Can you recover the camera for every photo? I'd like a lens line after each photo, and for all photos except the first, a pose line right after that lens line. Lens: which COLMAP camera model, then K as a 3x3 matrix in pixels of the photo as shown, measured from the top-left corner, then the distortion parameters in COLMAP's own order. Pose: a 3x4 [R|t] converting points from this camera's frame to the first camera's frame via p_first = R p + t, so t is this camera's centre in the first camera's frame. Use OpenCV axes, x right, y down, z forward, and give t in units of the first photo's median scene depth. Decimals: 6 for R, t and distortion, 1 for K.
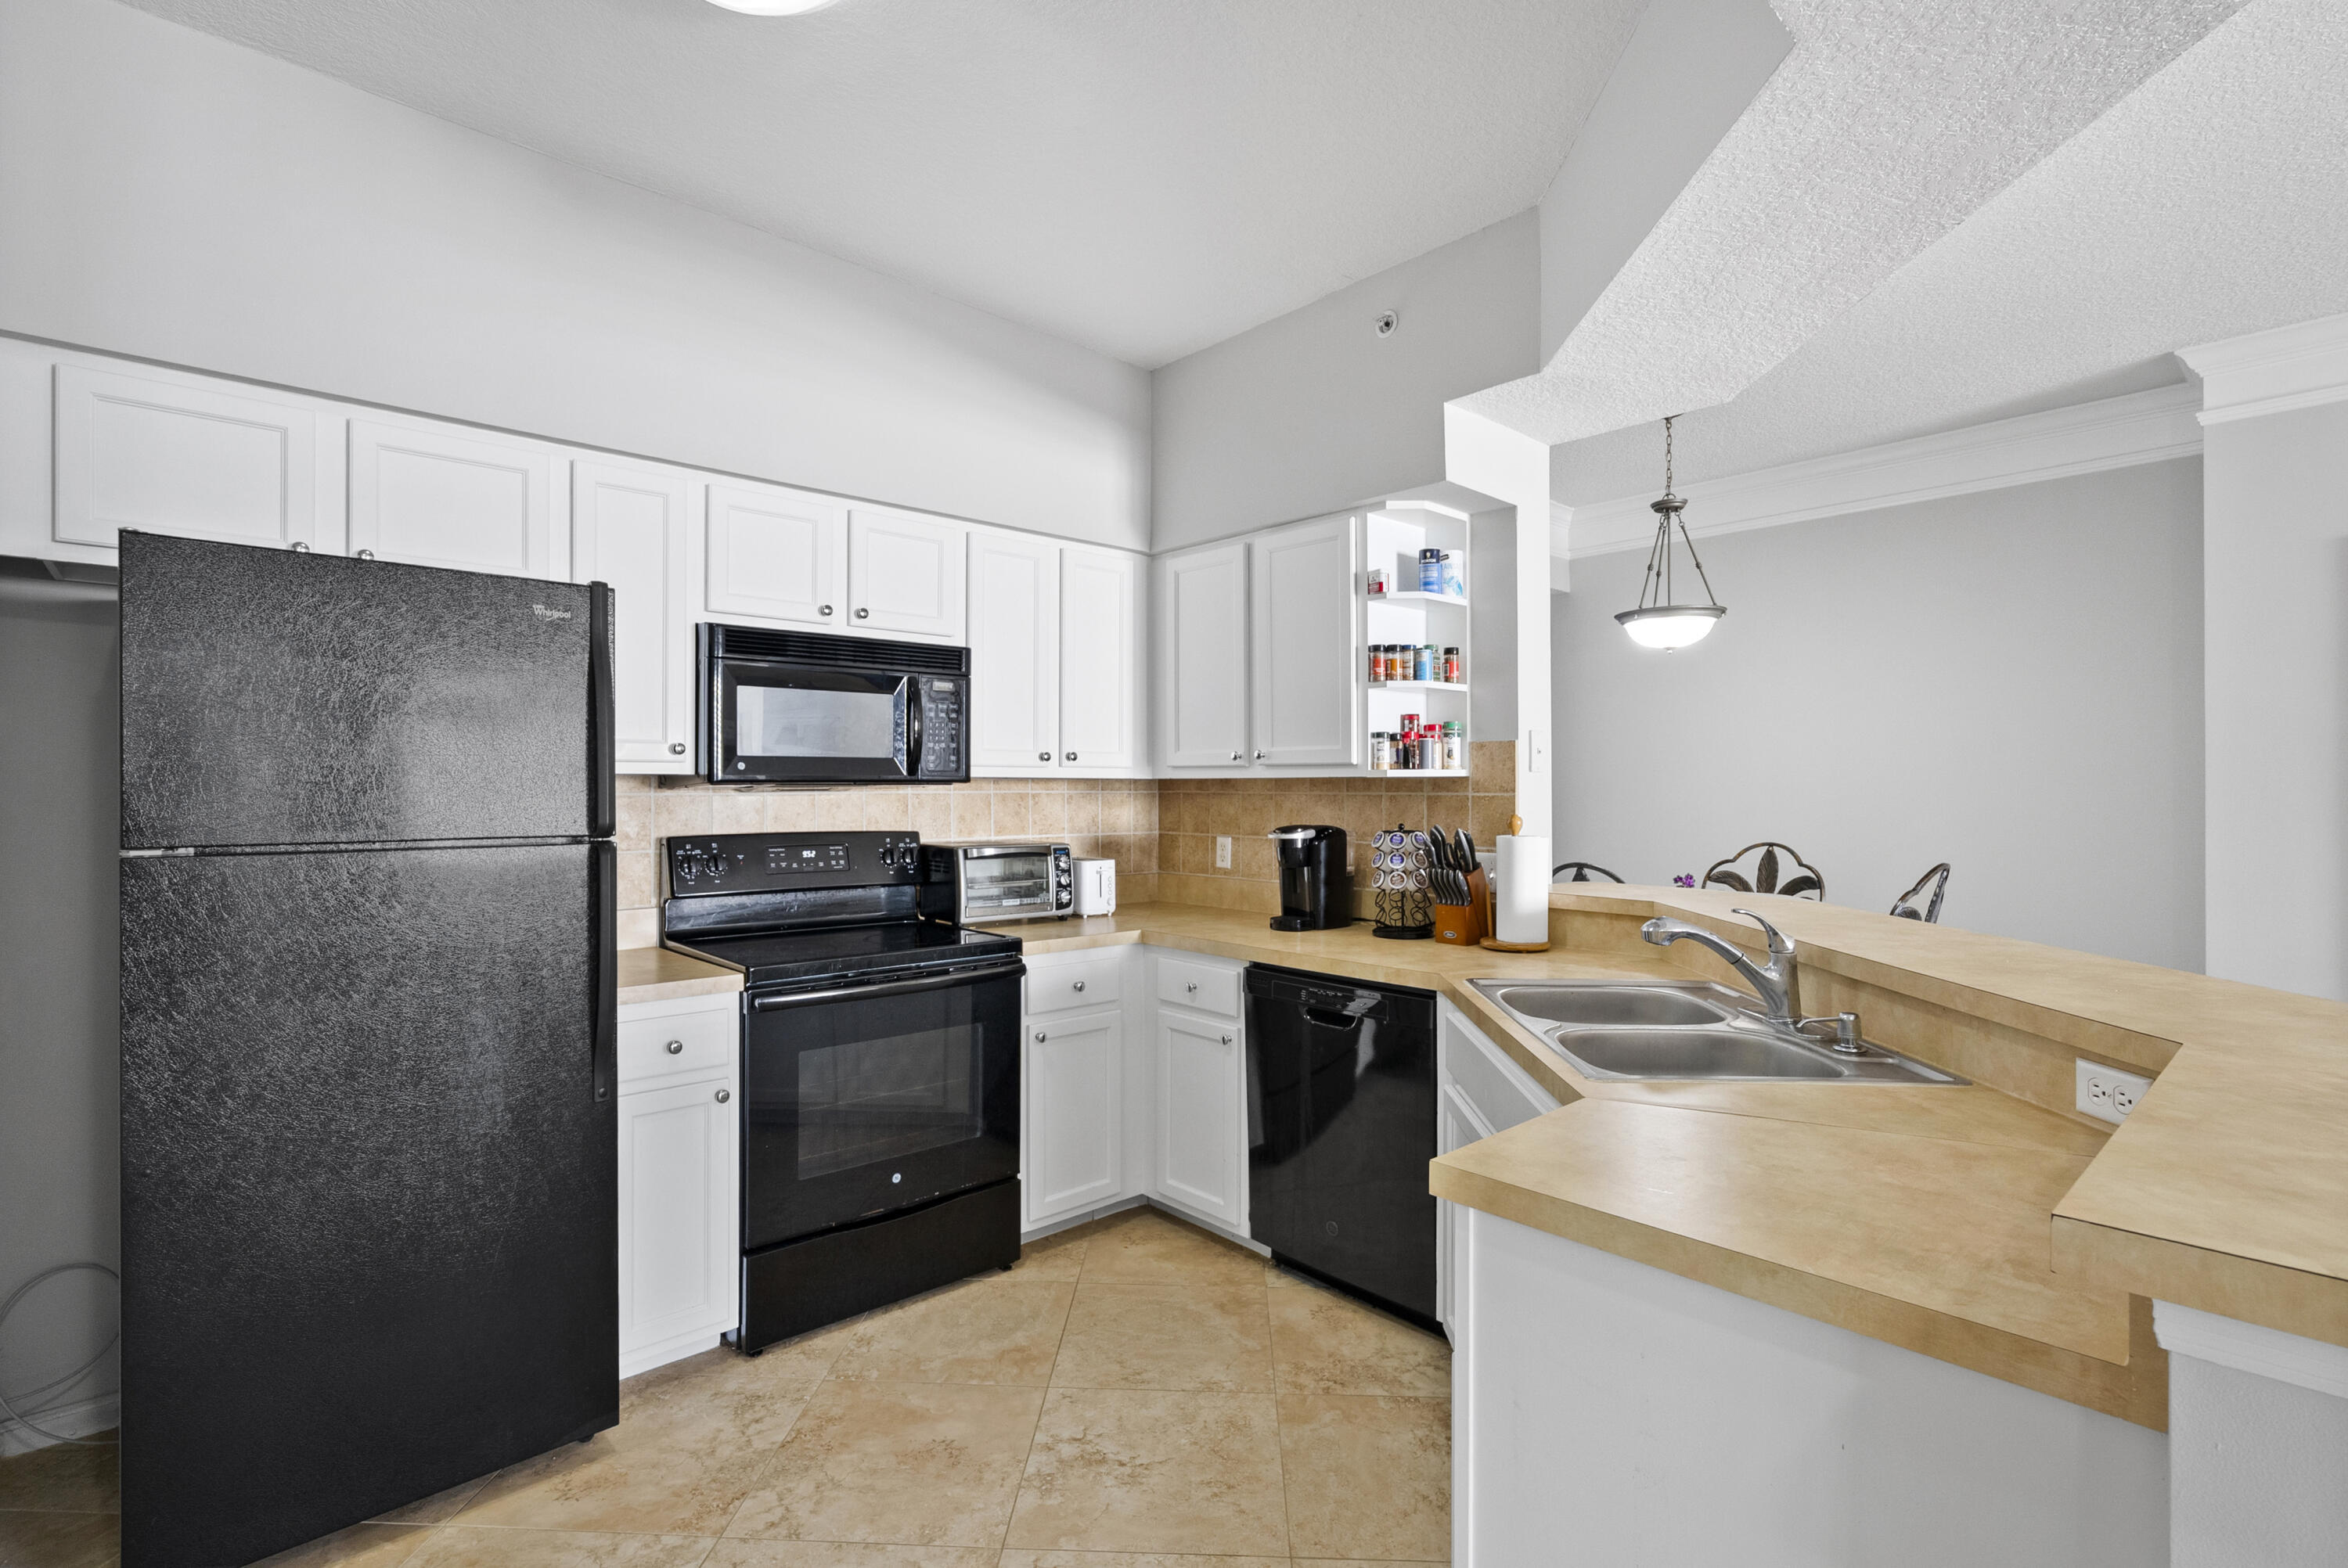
lens RADIAL K [[1090.5, 0, 1174.0], [0, 1090.5, 784.0], [0, 0, 1]] dist [0.001472, 0.000158]
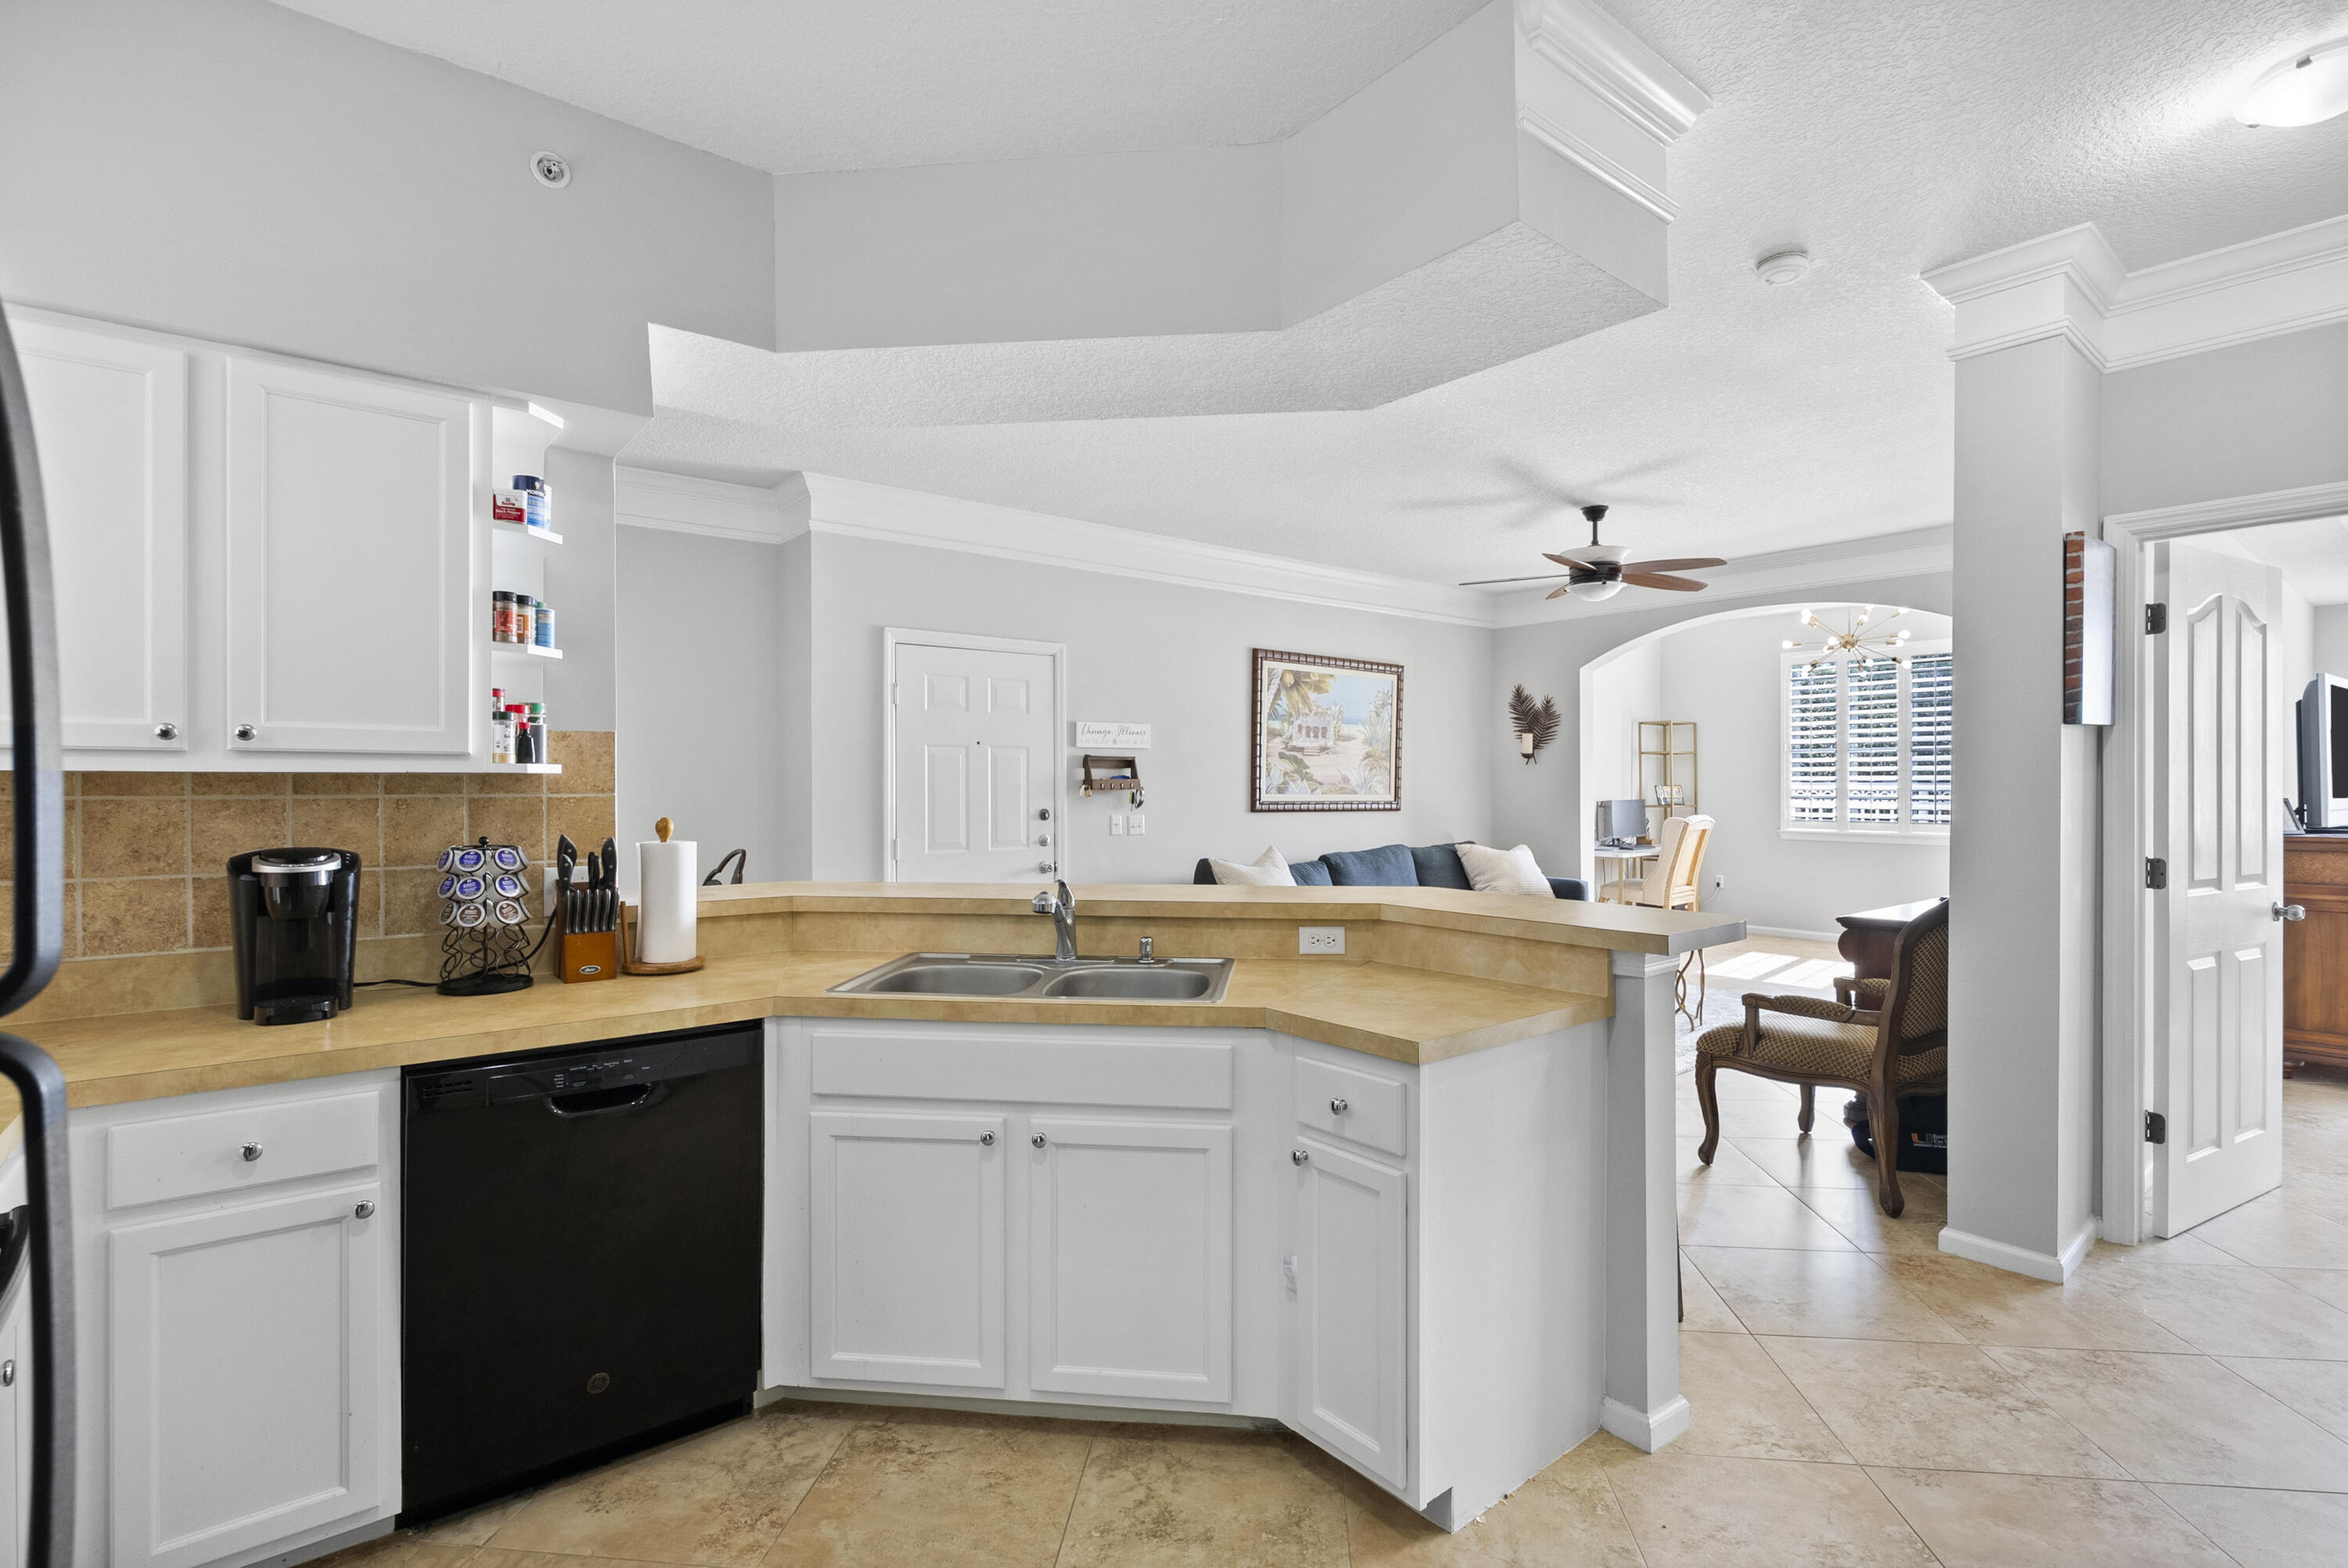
lens RADIAL K [[1087.5, 0, 1174.0], [0, 1087.5, 784.0], [0, 0, 1]] dist [-0.000077, 0.000061]
pose [[0.060760, -0.001283, 0.998152, -0.512189], [-0.003766, 0.999992, 0.001515, -0.001869], [-0.998145, -0.003851, 0.060755, 0.511479]]
